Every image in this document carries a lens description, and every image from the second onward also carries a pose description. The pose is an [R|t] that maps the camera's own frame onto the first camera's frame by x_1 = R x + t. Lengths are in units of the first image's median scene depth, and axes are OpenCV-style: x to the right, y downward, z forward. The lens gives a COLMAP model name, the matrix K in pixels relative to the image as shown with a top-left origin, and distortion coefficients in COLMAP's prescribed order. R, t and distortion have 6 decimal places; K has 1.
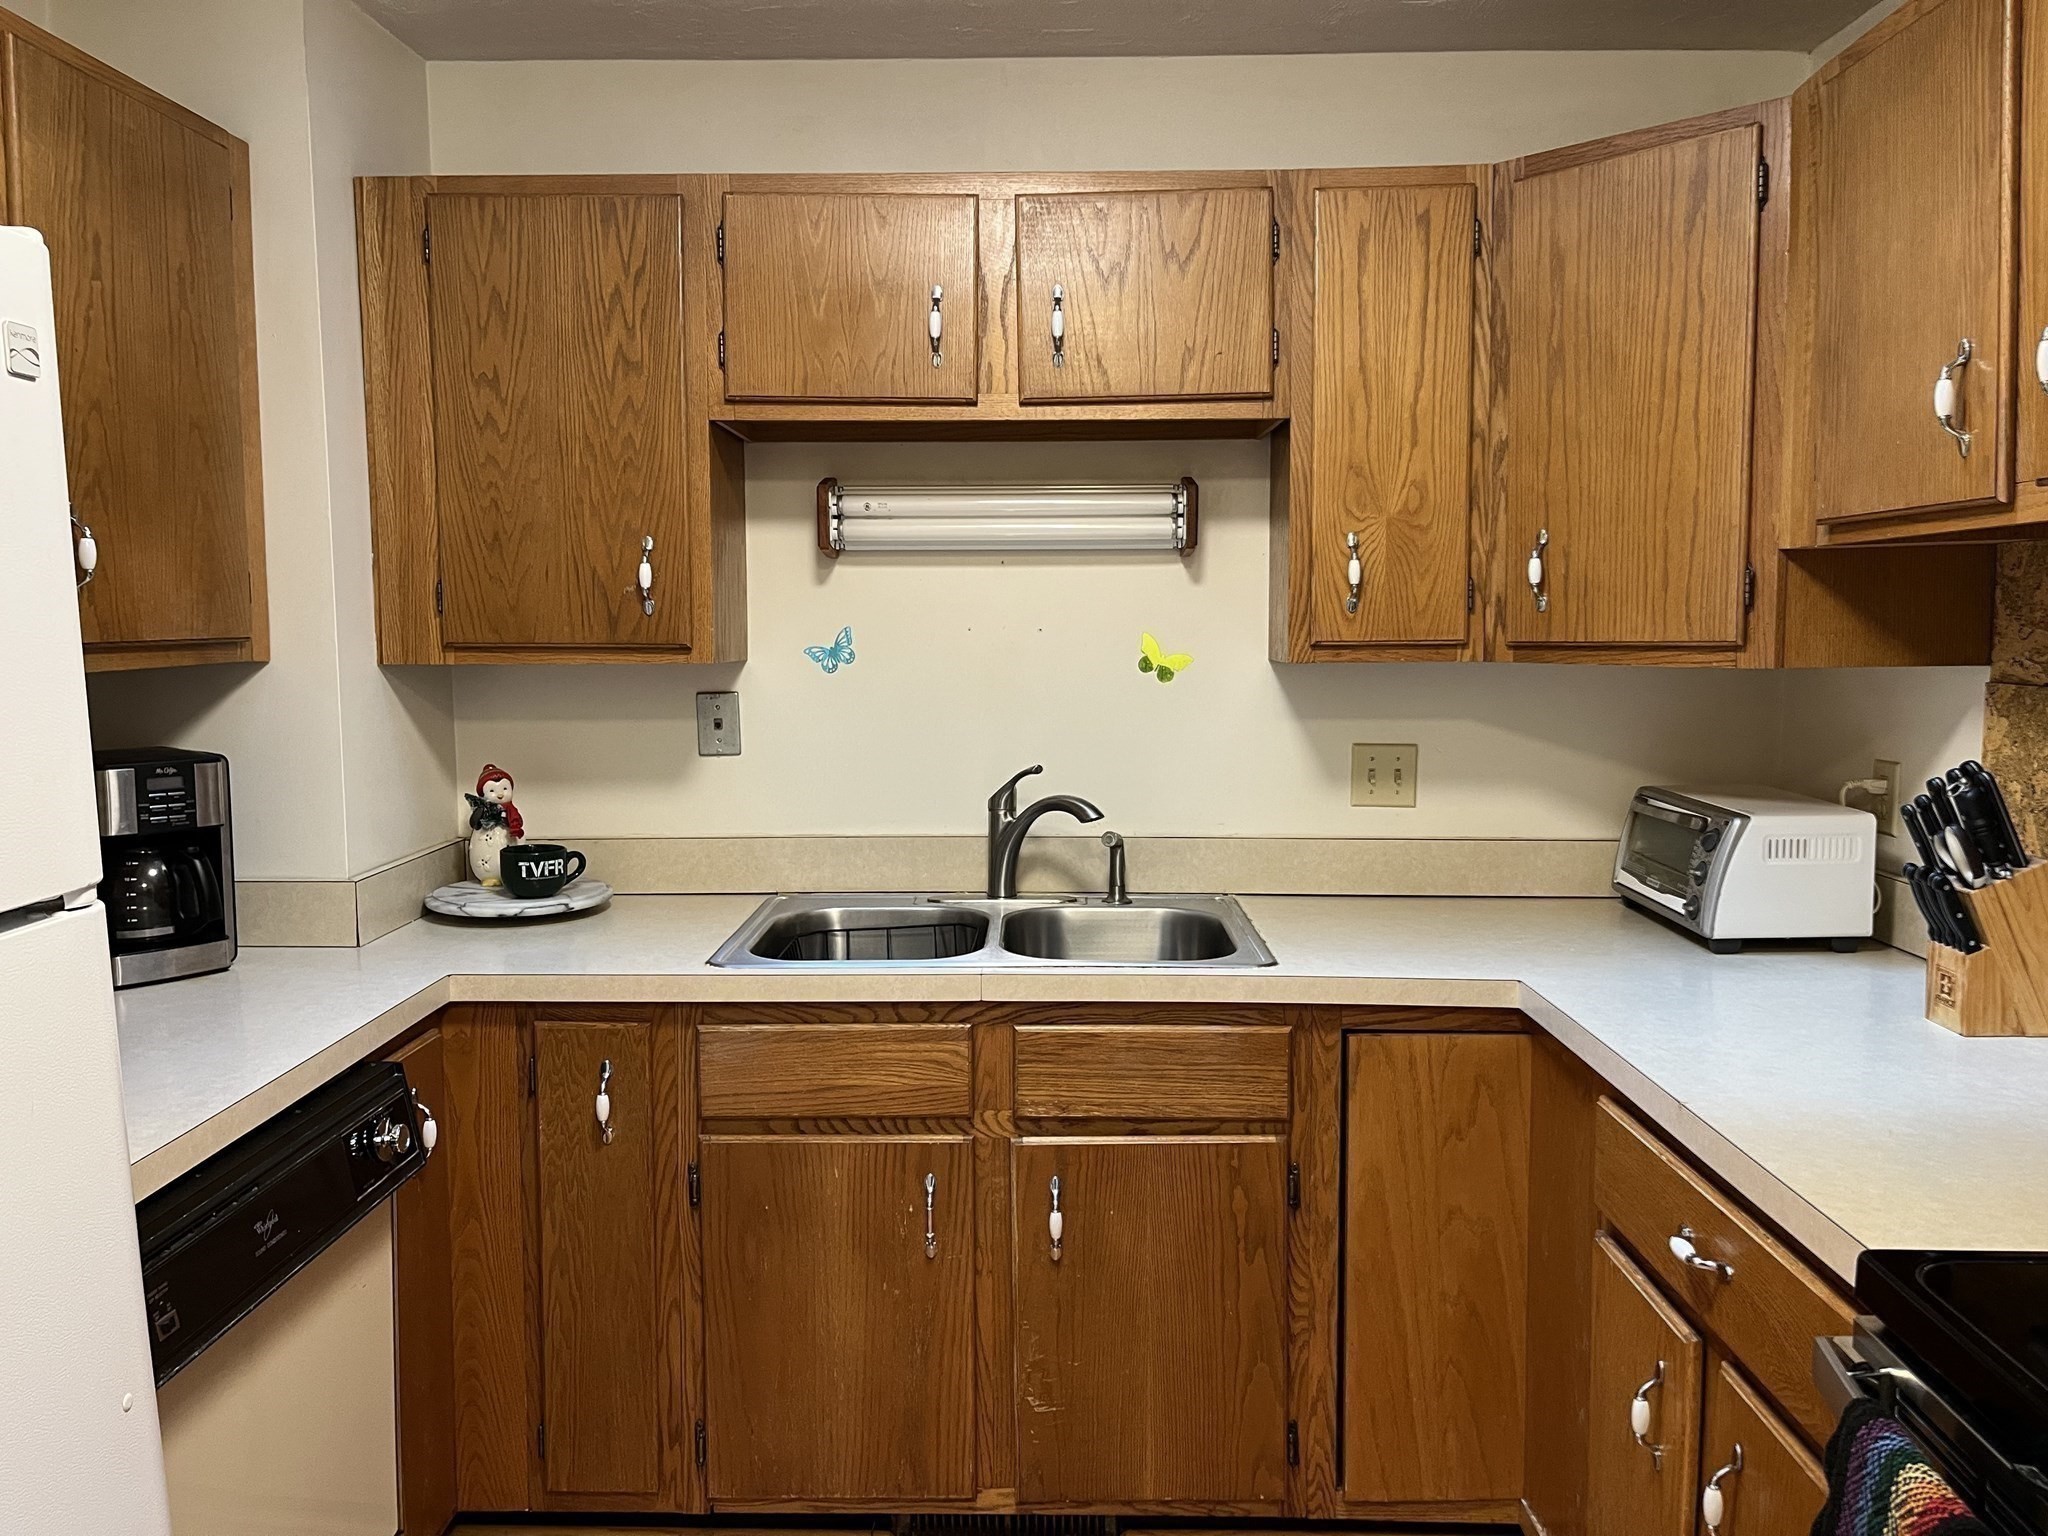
lens RADIAL K [[1559.5, 0, 1025.2], [0, 1559.5, 761.2], [0, 0, 1]] dist [0.065919, -0.083718]
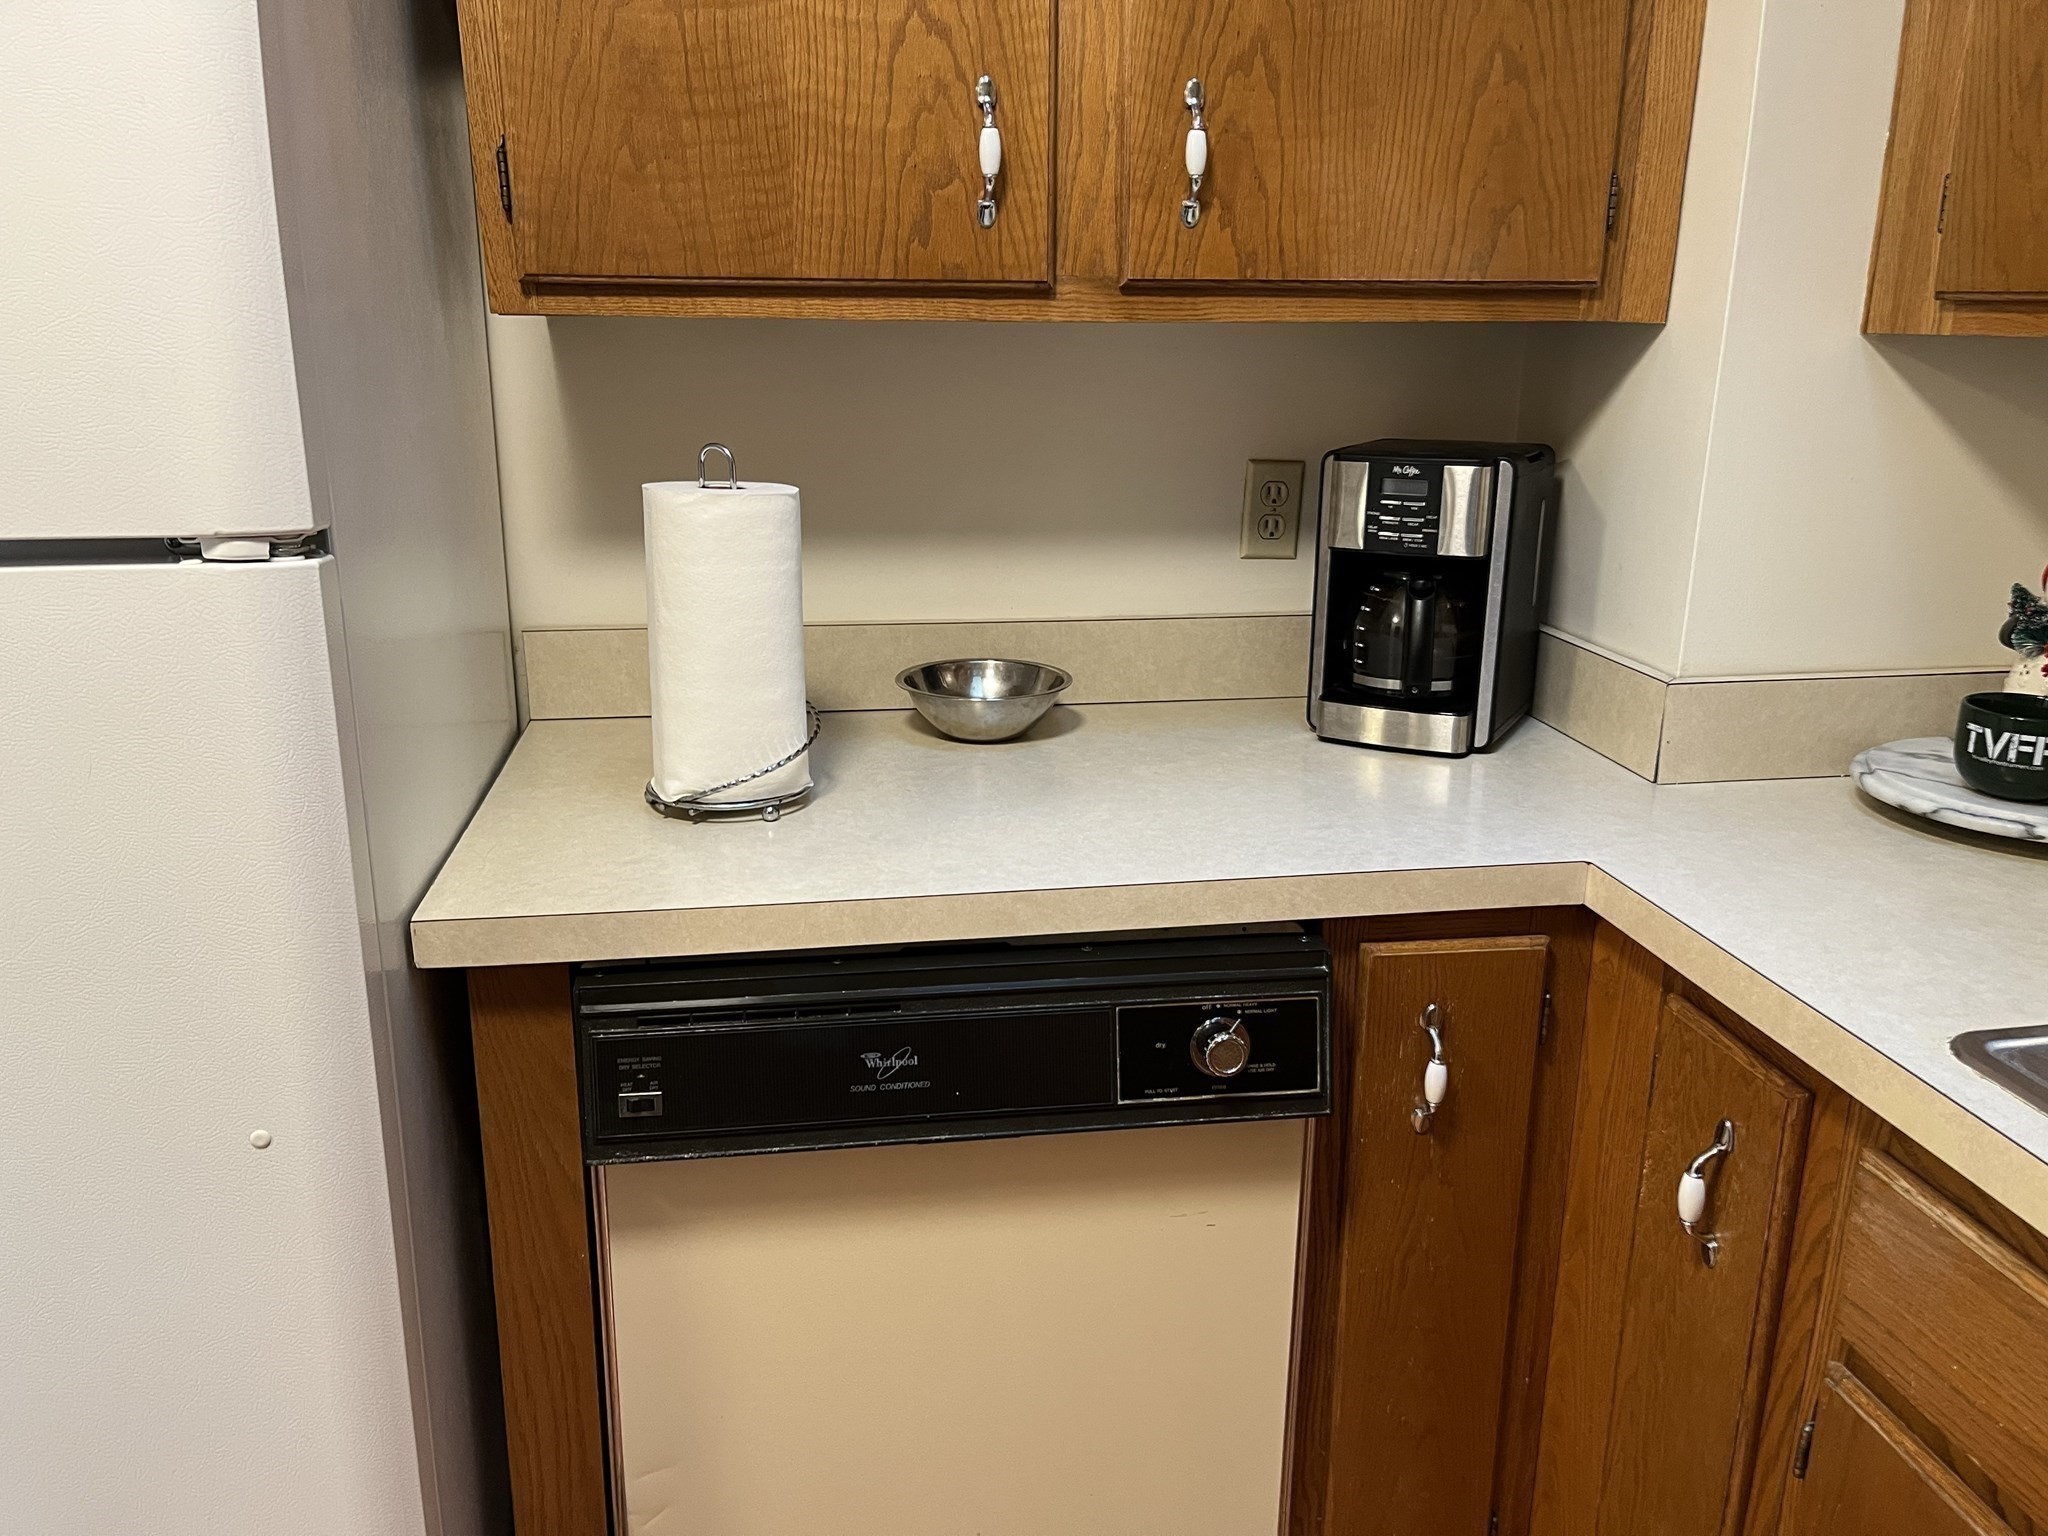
lens RADIAL K [[1559.5, 0, 1018.5], [0, 1559.5, 774.4], [0, 0, 1]] dist [0.065919, -0.083718]
pose [[0.181300, 0.273993, -0.944488, 0.146879], [-0.100356, 0.960545, 0.259387, -0.028523], [0.978294, 0.047758, 0.201644, 0.663211]]
